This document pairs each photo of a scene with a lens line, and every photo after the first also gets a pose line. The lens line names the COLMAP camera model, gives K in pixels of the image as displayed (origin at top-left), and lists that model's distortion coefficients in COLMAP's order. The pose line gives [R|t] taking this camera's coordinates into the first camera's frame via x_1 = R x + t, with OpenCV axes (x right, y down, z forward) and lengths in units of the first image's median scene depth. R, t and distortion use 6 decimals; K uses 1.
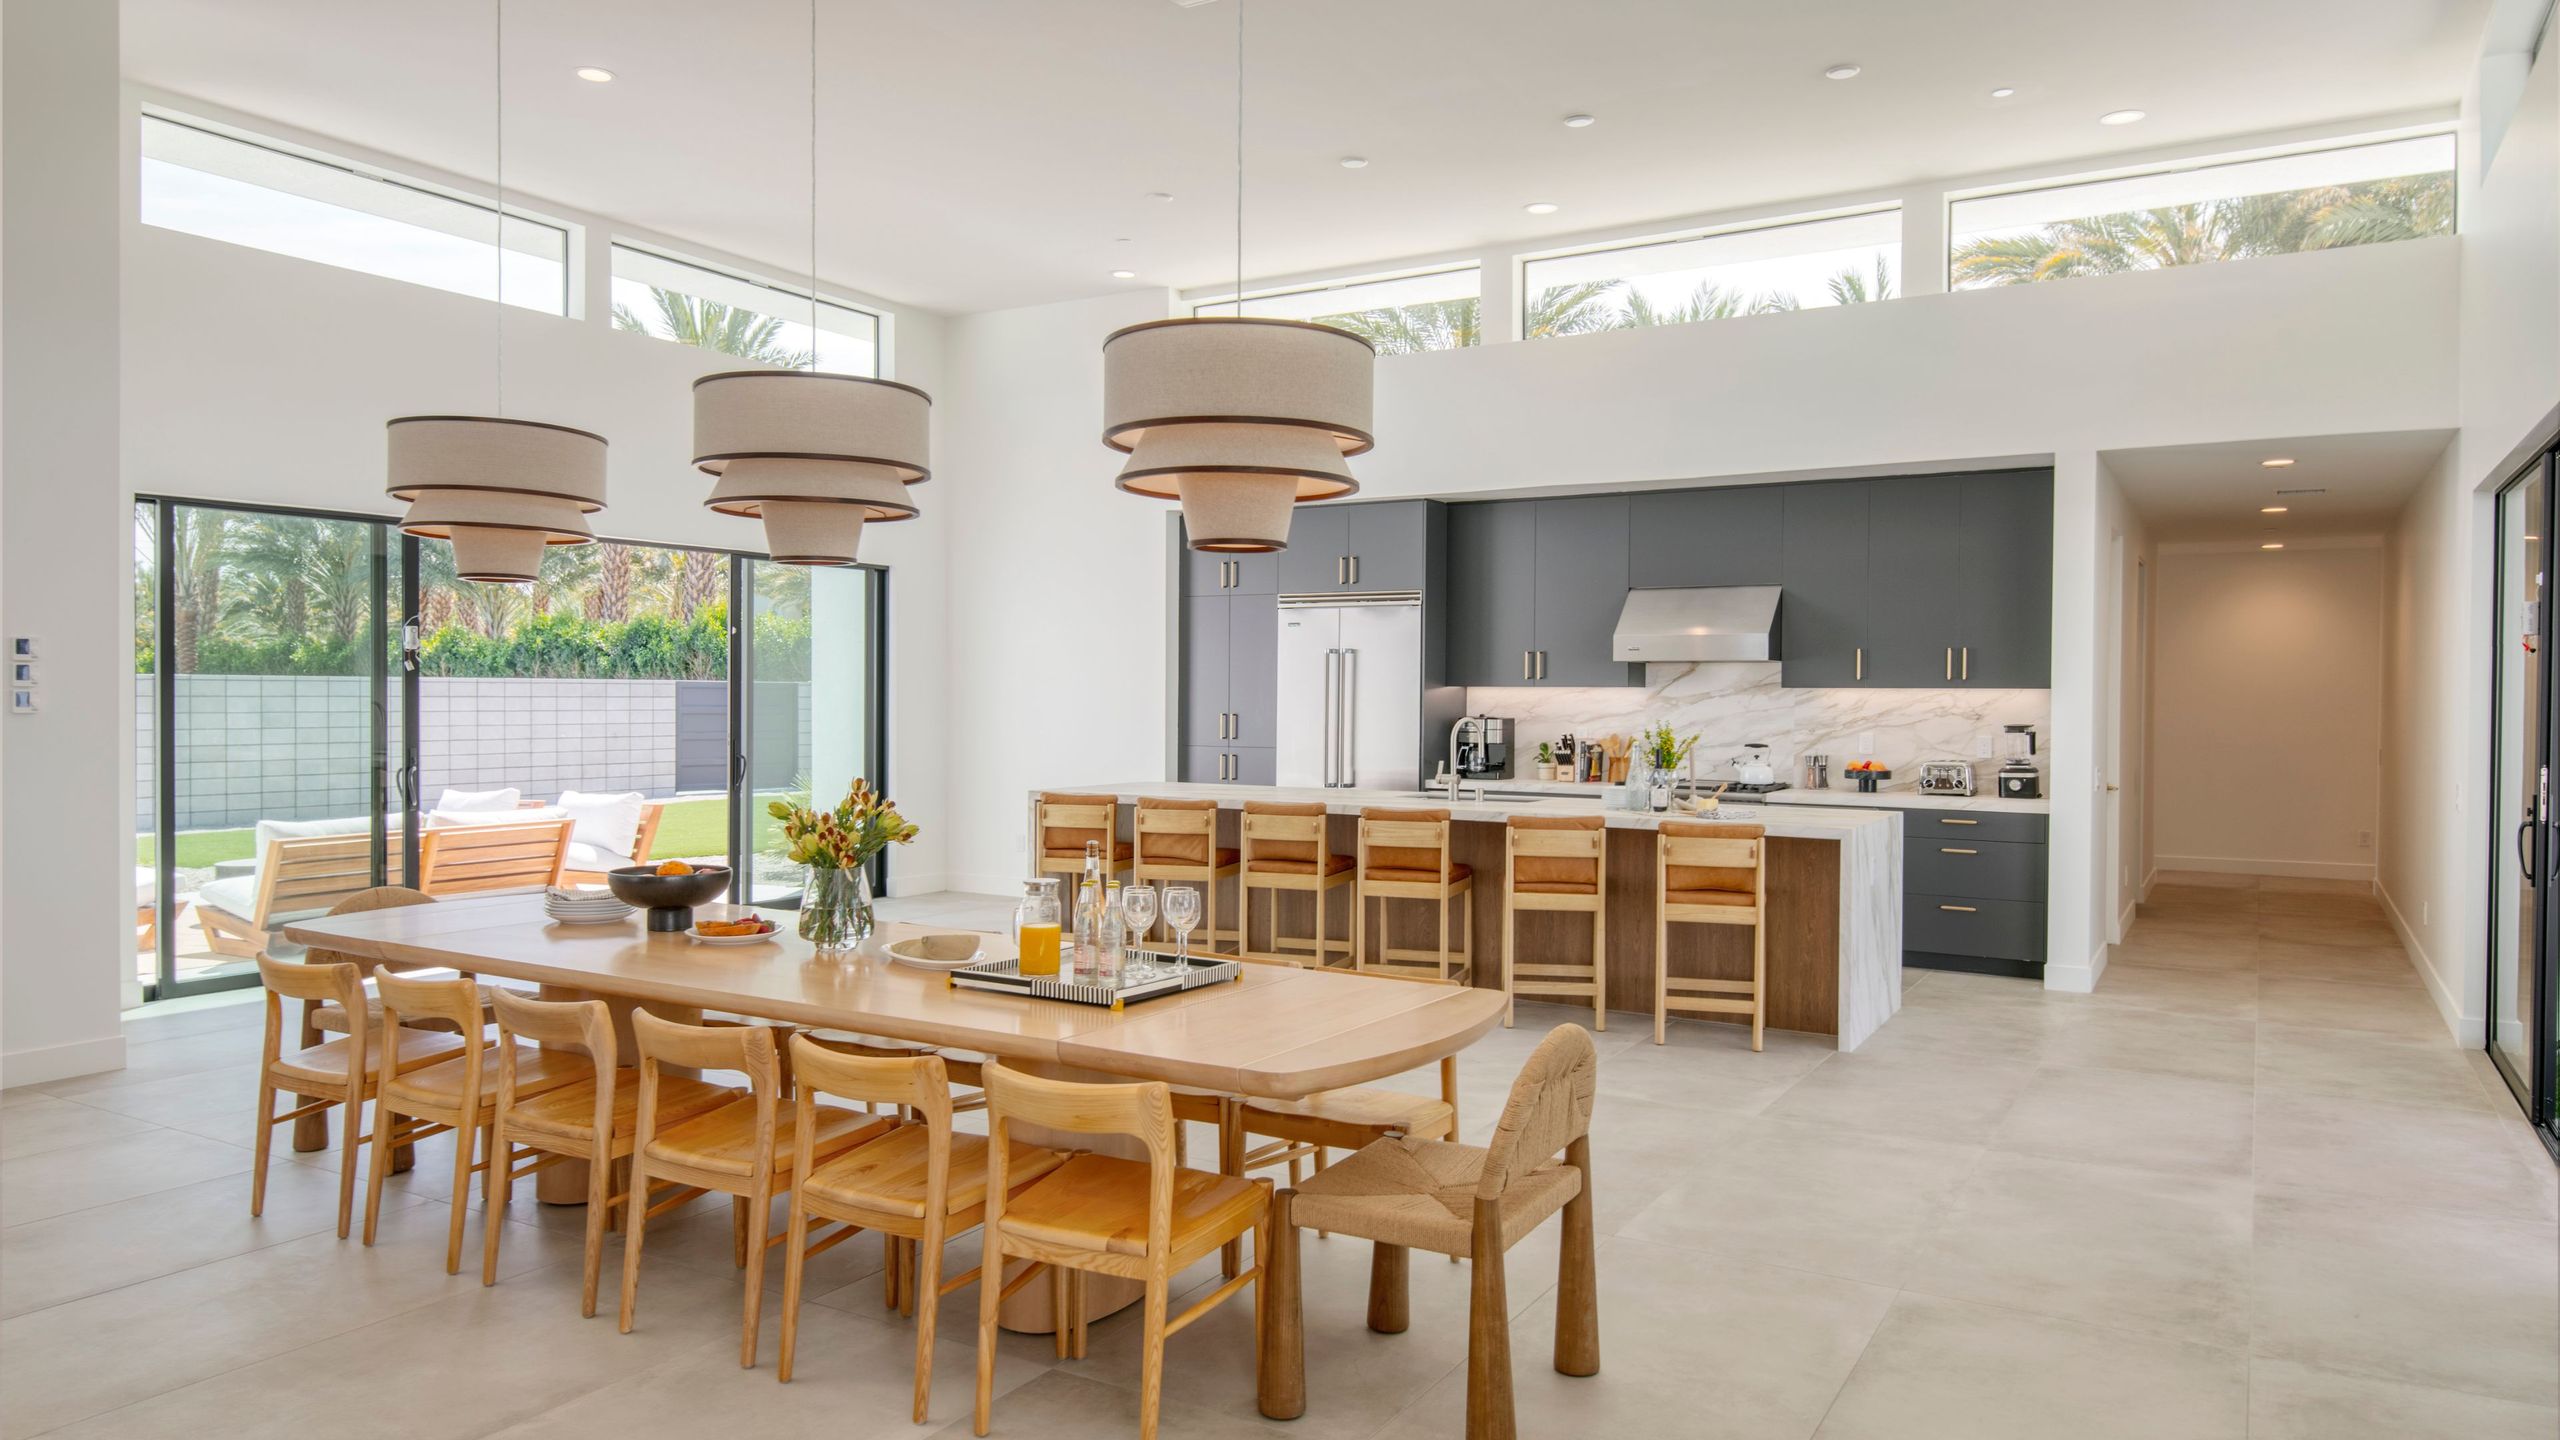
lens RADIAL K [[1667.7, 0, 1280.0], [0, 1667.7, 720.0], [0, 0, 1]] dist [0.004090, 0.000612]
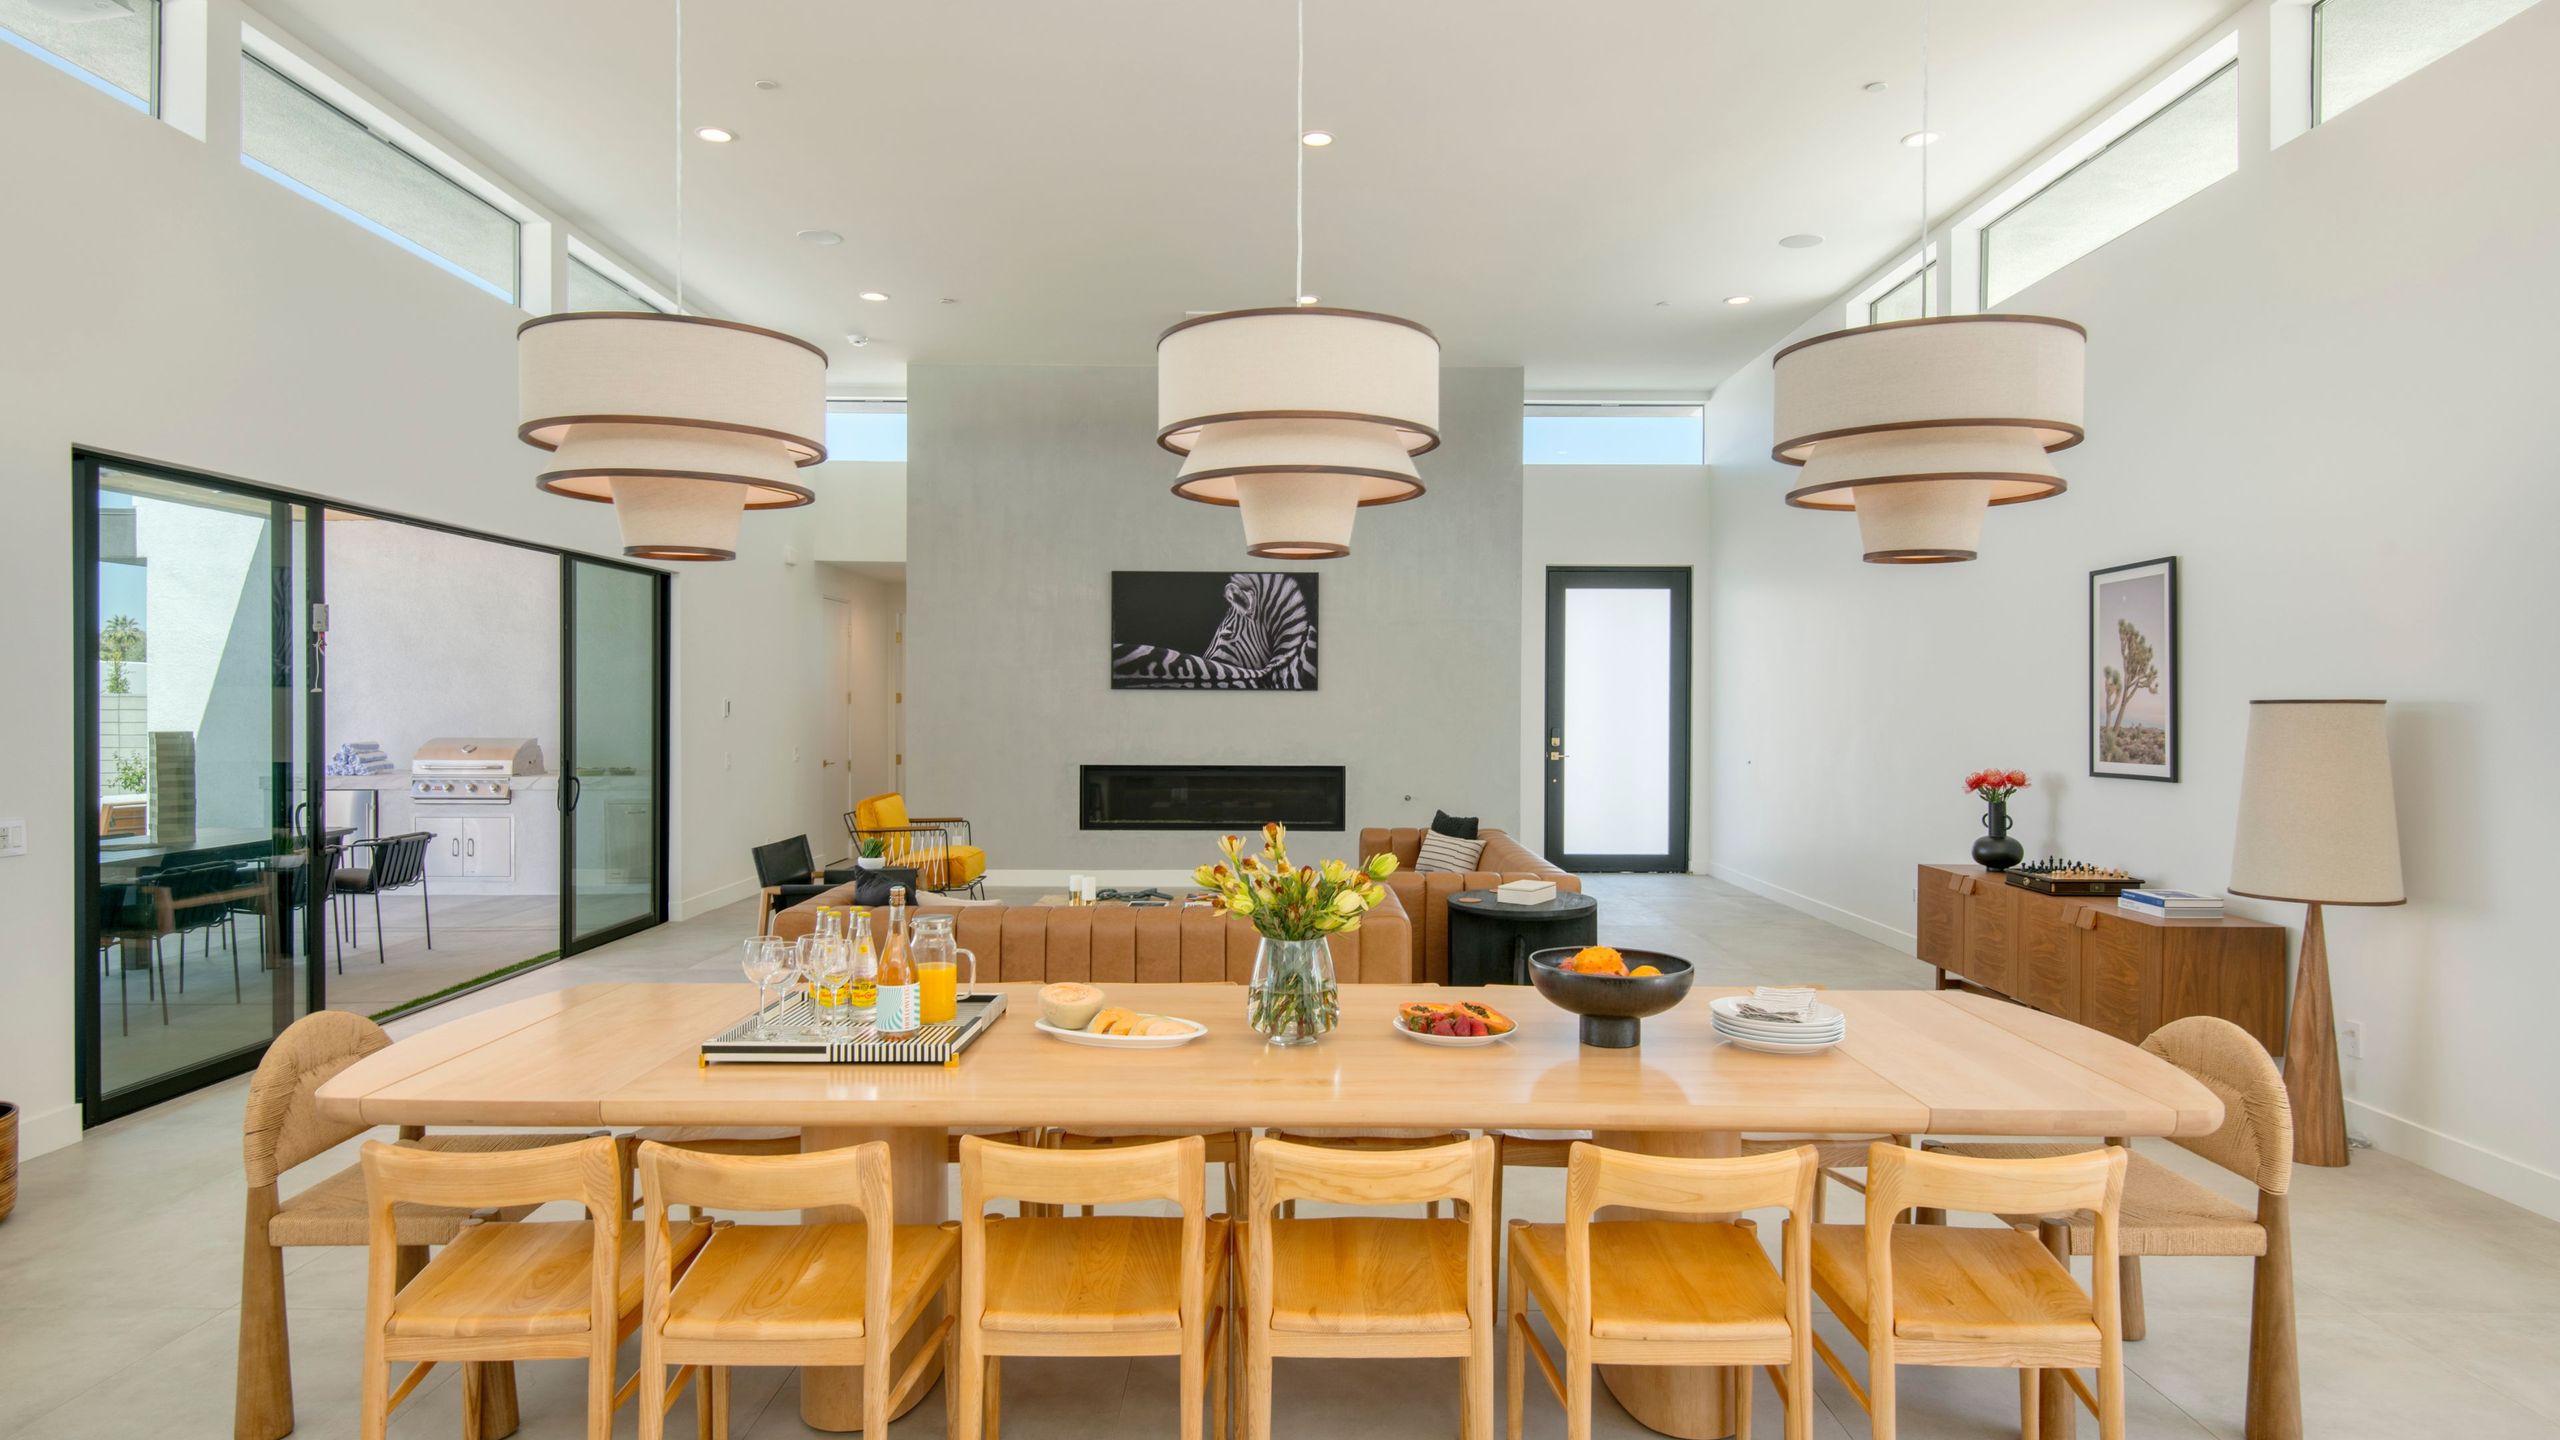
lens RADIAL K [[1525.5, 0, 1280.0], [0, 1525.5, 720.0], [0, 0, 1]] dist [-0.002949, -0.000424]
pose [[0.865964, -0.025054, 0.499478, -0.479654], [0.026762, 0.999635, 0.003744, -0.017788], [-0.499389, 0.010125, 0.866319, 0.250346]]
